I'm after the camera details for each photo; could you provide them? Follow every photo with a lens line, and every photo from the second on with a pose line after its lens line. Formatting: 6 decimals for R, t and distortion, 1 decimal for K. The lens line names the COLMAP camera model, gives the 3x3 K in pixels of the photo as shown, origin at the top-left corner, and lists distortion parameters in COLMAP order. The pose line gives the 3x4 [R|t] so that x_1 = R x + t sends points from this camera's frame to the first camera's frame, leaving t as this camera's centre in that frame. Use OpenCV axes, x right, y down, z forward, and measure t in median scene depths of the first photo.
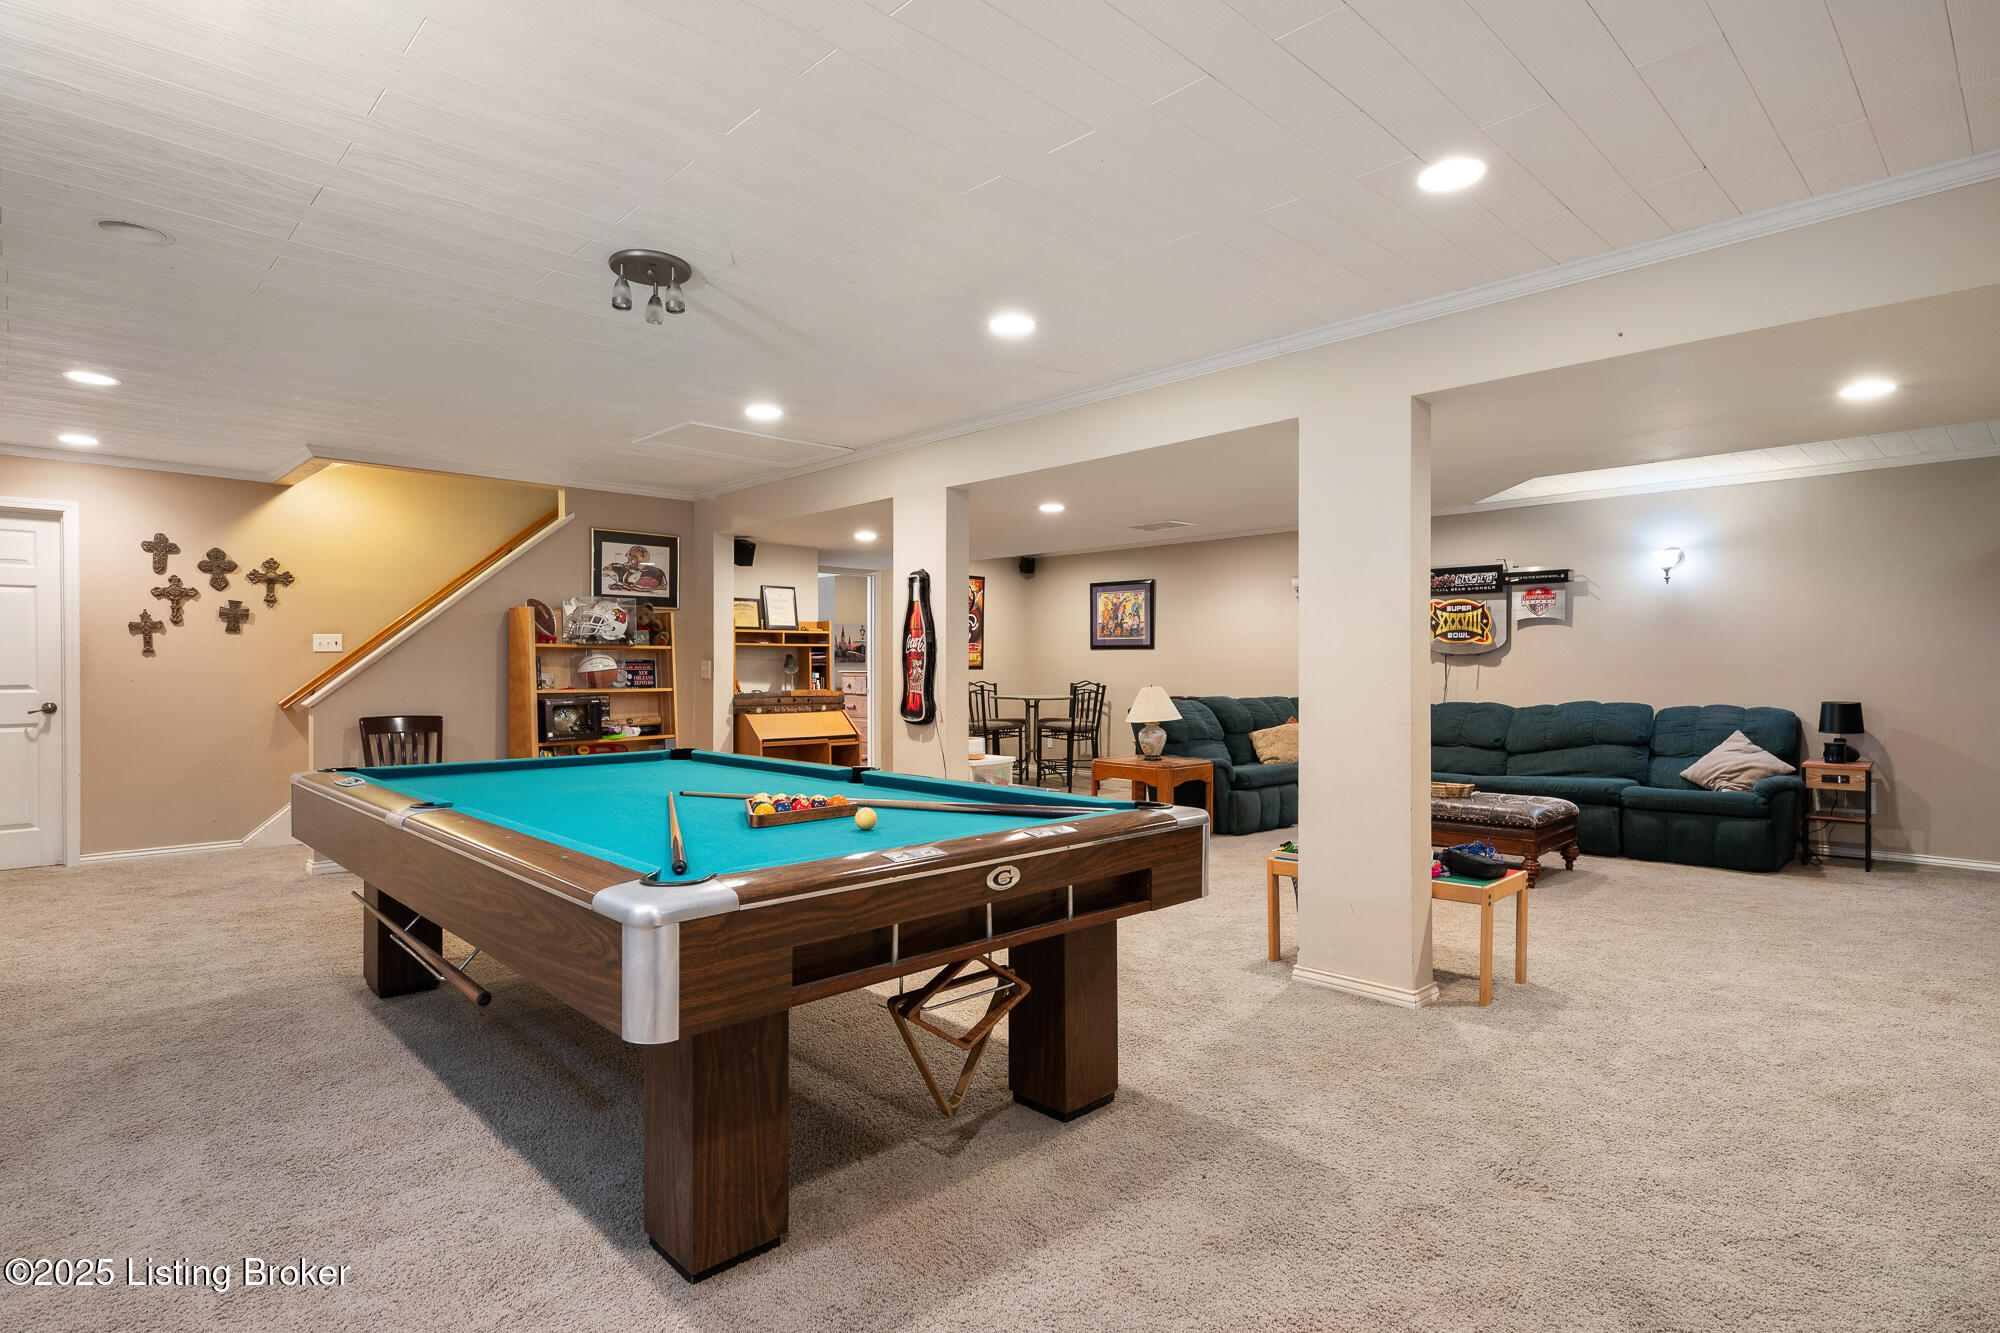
lens RADIAL K [[1016.1, 0, 999.6], [0, 1016.1, 669.6], [0, 0, 1]] dist [-0.001944, -0.000236]
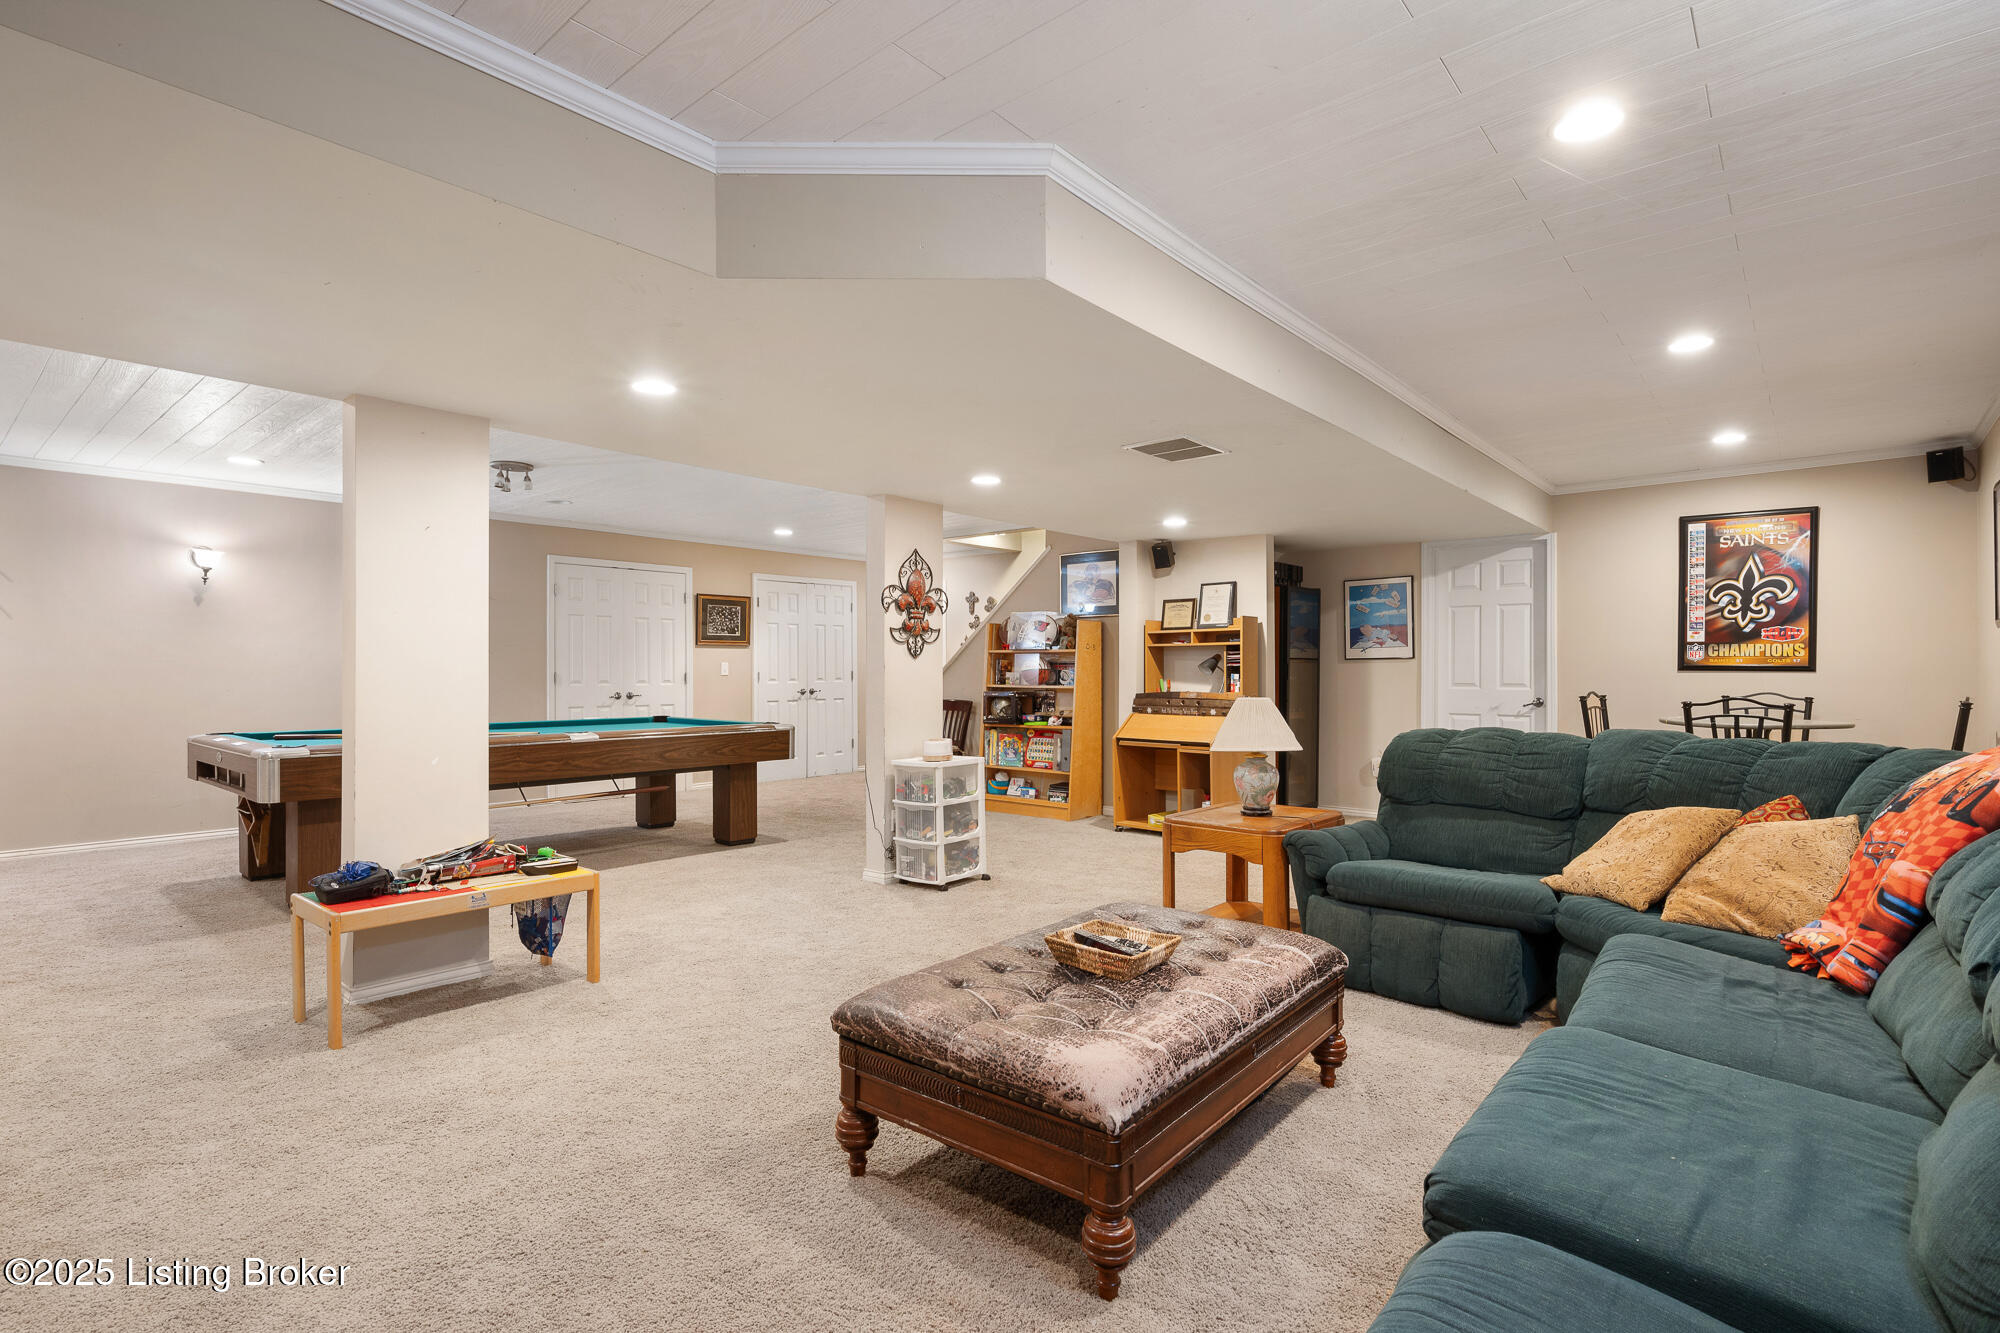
lens RADIAL K [[956.0, 0, 1000.0], [0, 956.0, 665.3], [0, 0, 1]] dist [-0.003228, -0.000430]
pose [[0.095067, -0.004490, -0.995461, 0.717999], [-0.004030, 0.999980, -0.004895, 0.000661], [0.995463, 0.004477, 0.095047, 0.782858]]
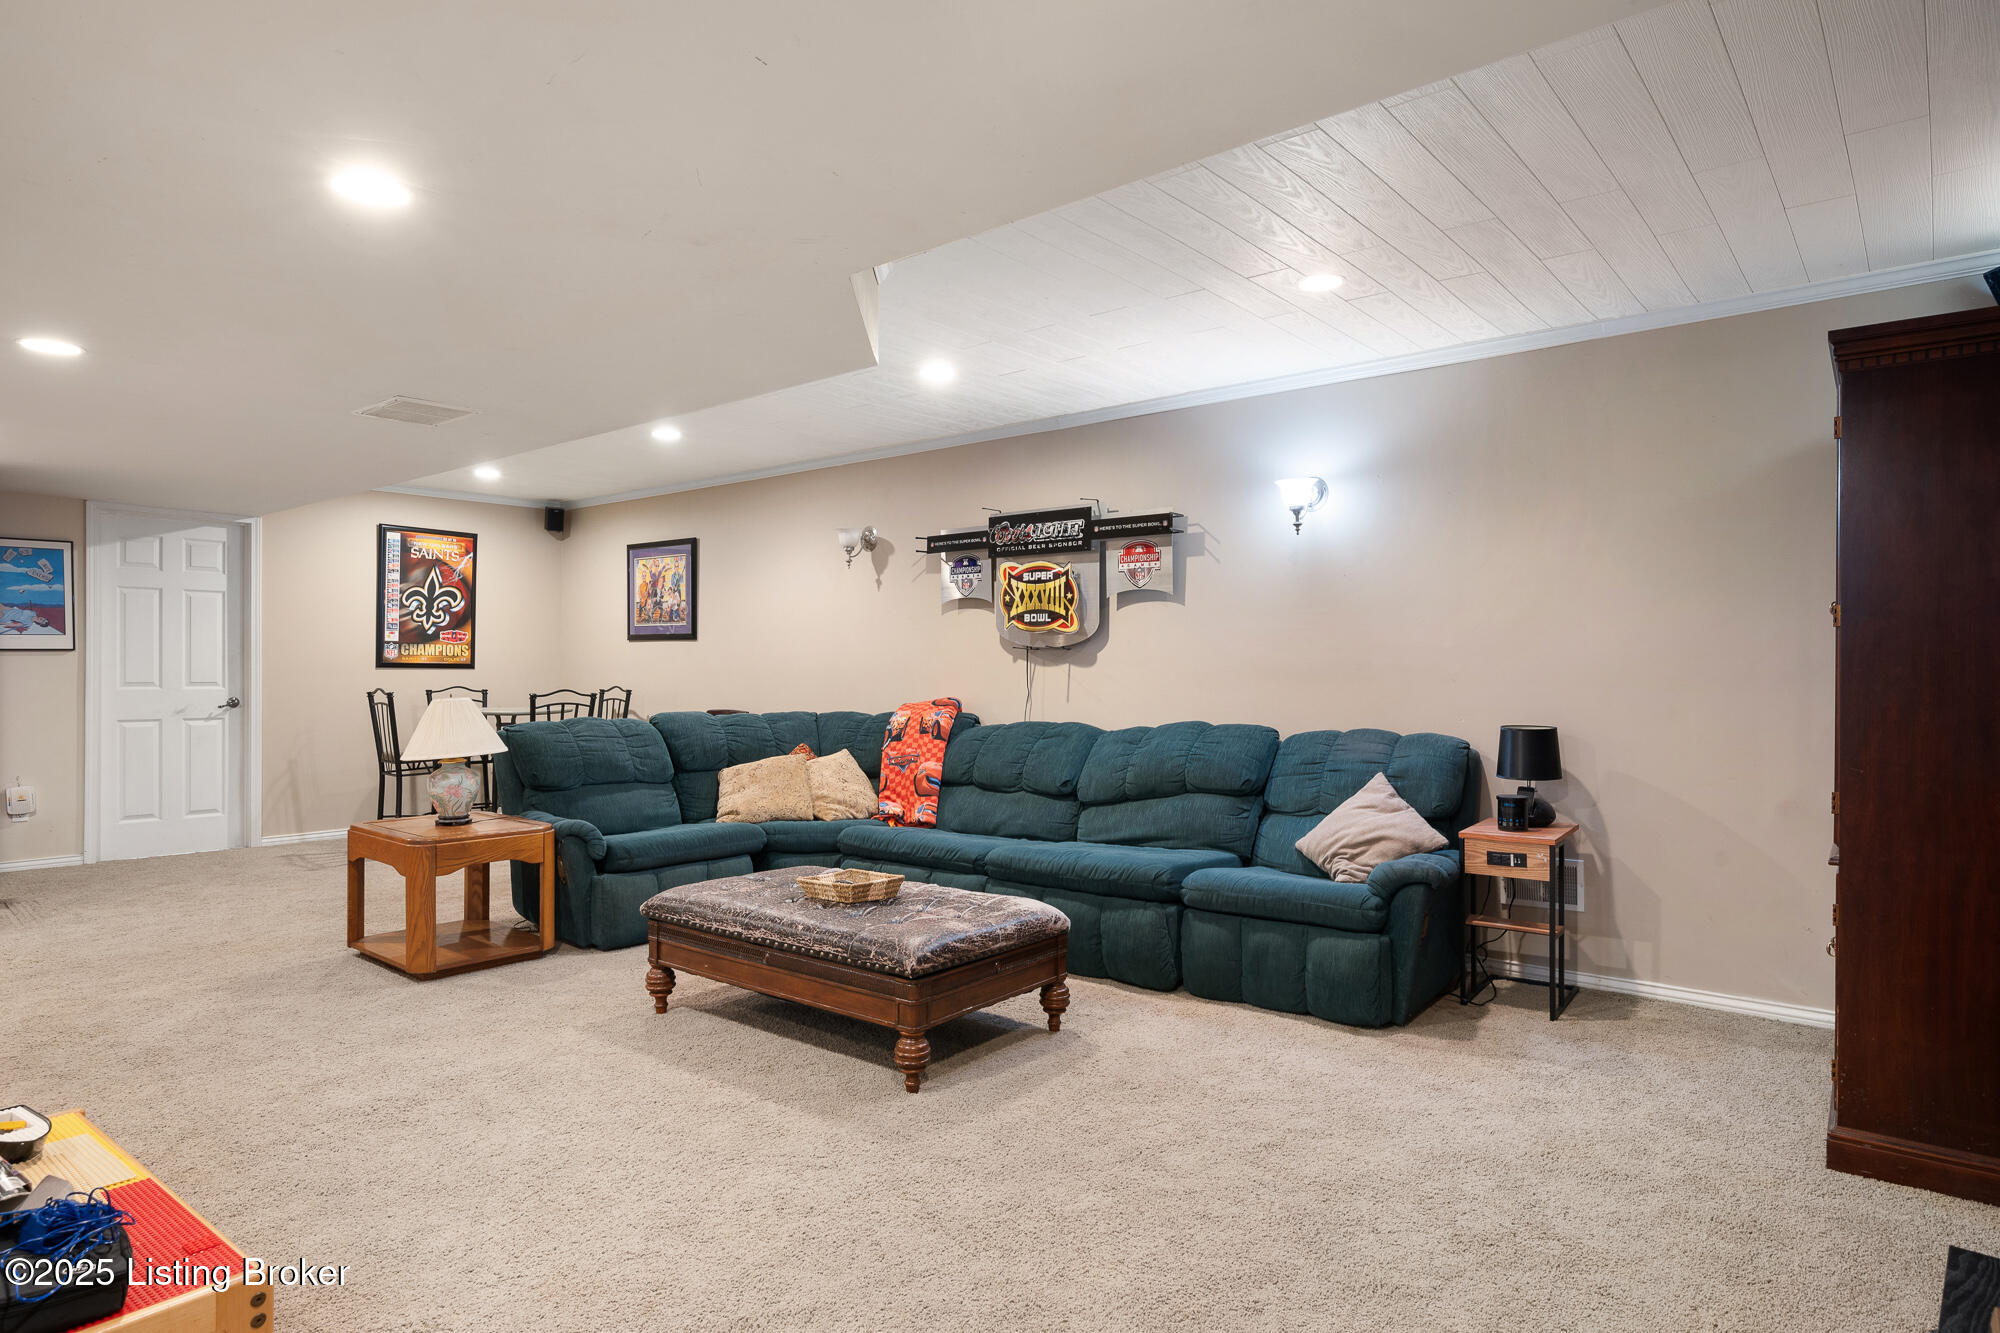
lens RADIAL K [[1123.8, 0, 998.3], [0, 1123.8, 669.7], [0, 0, 1]] dist [-0.006989, 0.000161]
pose [[0.993703, 0.004751, 0.111944, 0.386765], [-0.004407, 0.999985, -0.003319, 0.001759], [-0.111958, 0.002805, 0.993709, 0.328276]]
